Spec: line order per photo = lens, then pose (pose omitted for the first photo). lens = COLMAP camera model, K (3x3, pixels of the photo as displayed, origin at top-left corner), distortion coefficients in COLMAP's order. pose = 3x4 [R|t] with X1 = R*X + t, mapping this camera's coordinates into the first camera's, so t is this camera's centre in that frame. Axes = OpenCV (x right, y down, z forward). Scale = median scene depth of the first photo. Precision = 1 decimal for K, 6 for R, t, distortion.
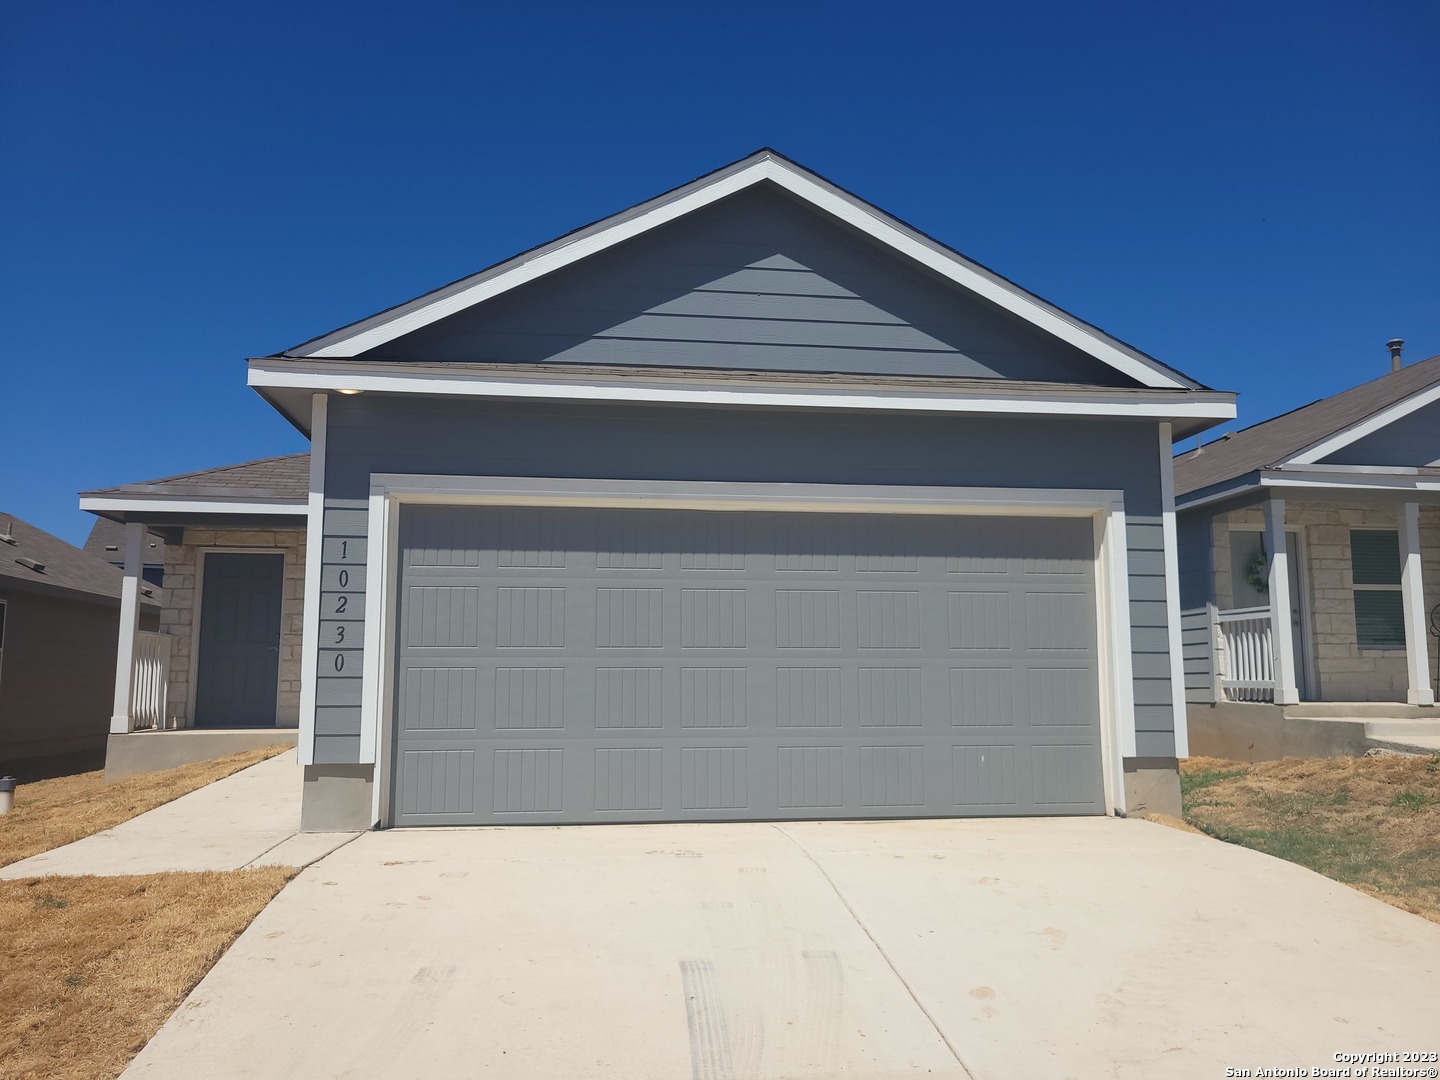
lens RADIAL K [[1085.1, 0, 719.9], [0, 1085.1, 569.7], [0, 0, 1]] dist [0.047507, 0.000077]
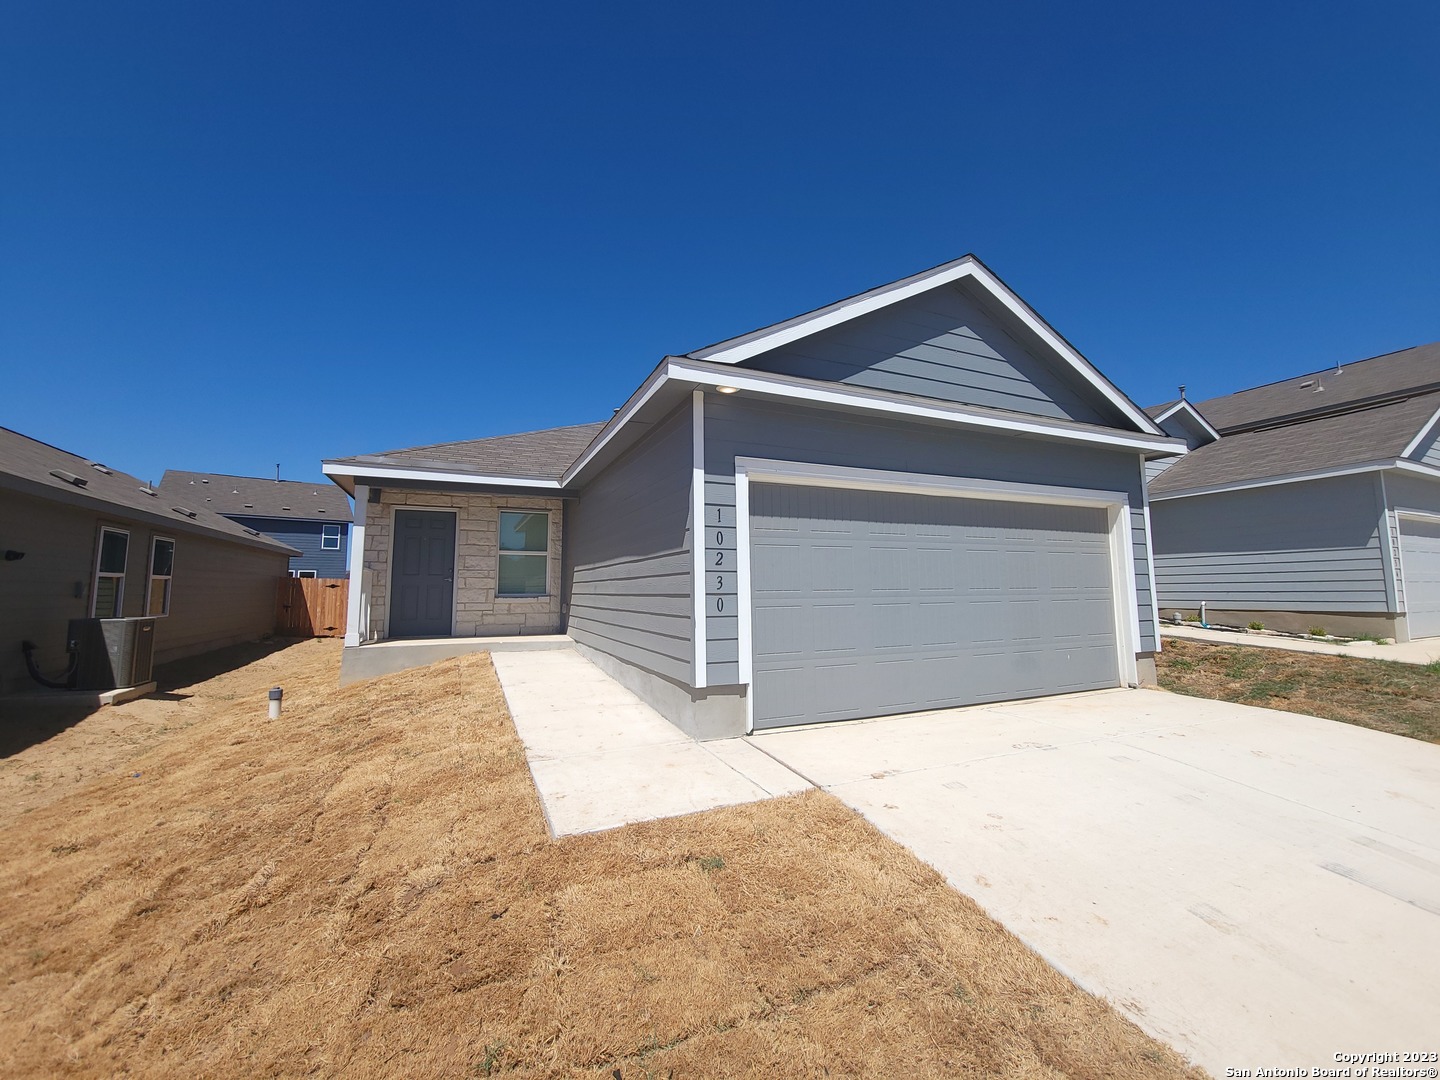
lens RADIAL K [[583.2, 0, 719.5], [0, 583.2, 532.3], [0, 0, 1]] dist [0.006841, -0.000079]
pose [[0.957428, 0.021842, 0.287846, -0.502743], [-0.024798, 0.999671, 0.006627, -0.002888], [-0.287607, -0.013483, 0.957654, 0.327344]]
